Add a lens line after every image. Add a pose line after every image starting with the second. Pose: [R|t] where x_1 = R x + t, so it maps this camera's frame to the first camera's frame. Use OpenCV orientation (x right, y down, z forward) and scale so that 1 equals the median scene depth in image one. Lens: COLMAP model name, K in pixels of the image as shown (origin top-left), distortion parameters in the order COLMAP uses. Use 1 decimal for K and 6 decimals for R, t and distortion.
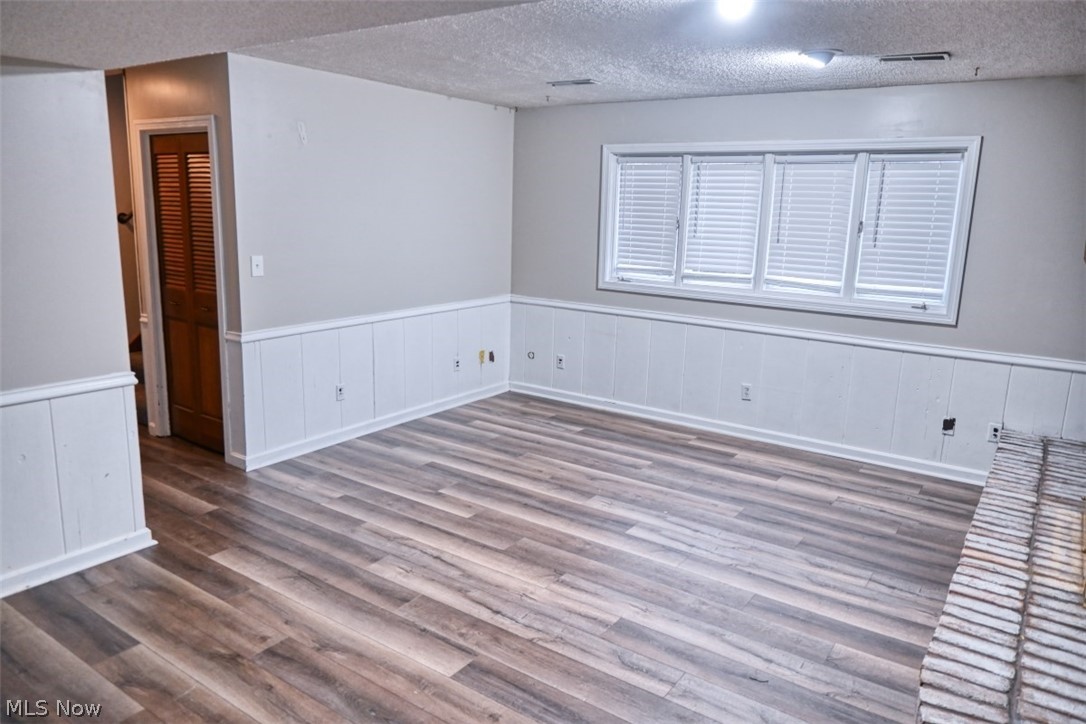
lens RADIAL K [[742.3, 0, 542.5], [0, 742.3, 358.4], [0, 0, 1]] dist [-0.003123, -0.000747]
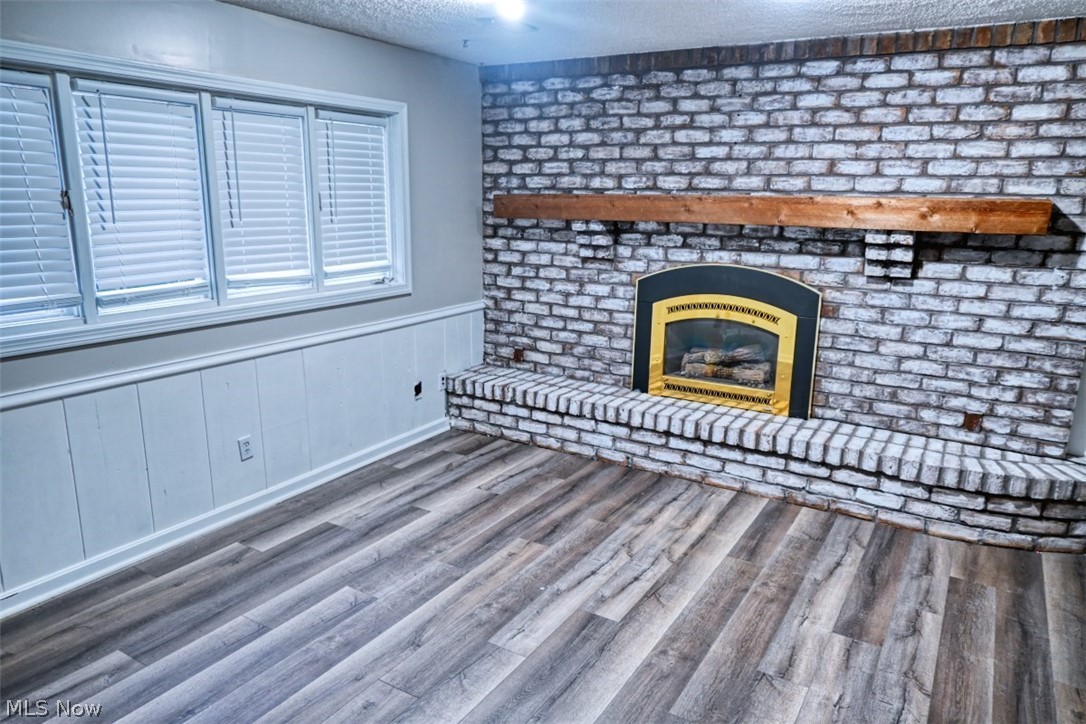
lens RADIAL K [[742.3, 0, 542.5], [0, 742.3, 358.4], [0, 0, 1]] dist [-0.003123, -0.000747]
pose [[-0.061309, -0.250576, 0.966154, -0.444469], [0.183564, 0.948633, 0.257681, -0.184694], [-0.981094, 0.193150, -0.012163, 0.840519]]
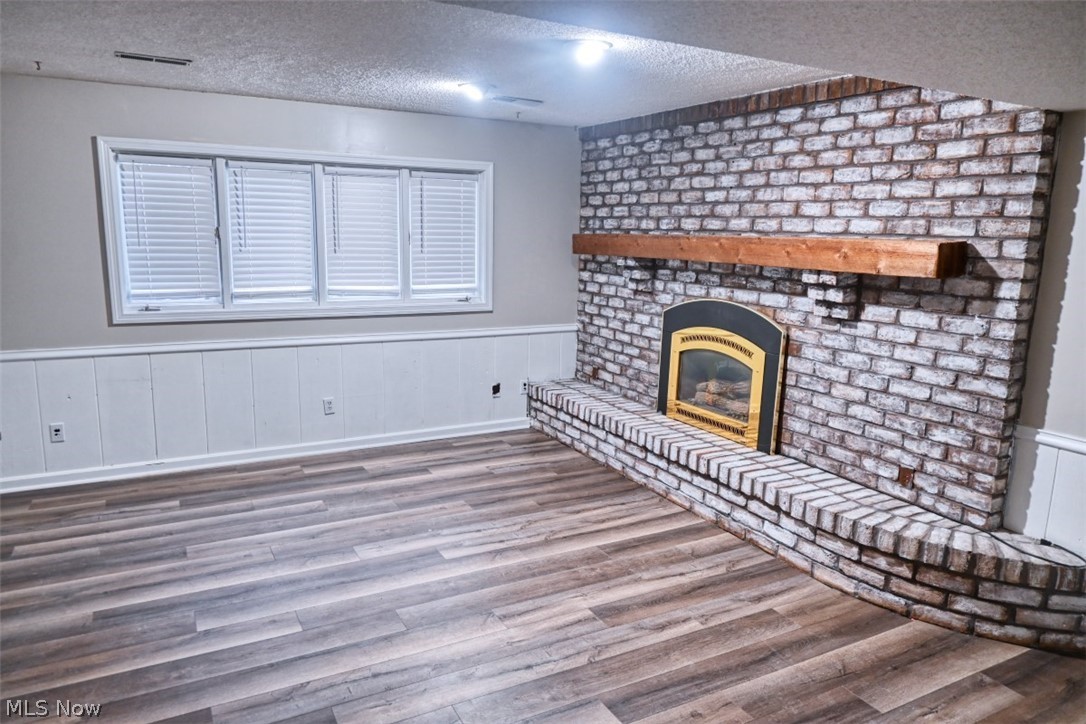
lens RADIAL K [[742.3, 0, 542.5], [0, 742.3, 358.4], [0, 0, 1]] dist [-0.003123, -0.000747]
pose [[0.450343, -0.175928, 0.875352, -0.518468], [0.171469, 0.979188, 0.108581, -0.086612], [-0.876236, 0.101197, 0.471136, 0.330927]]
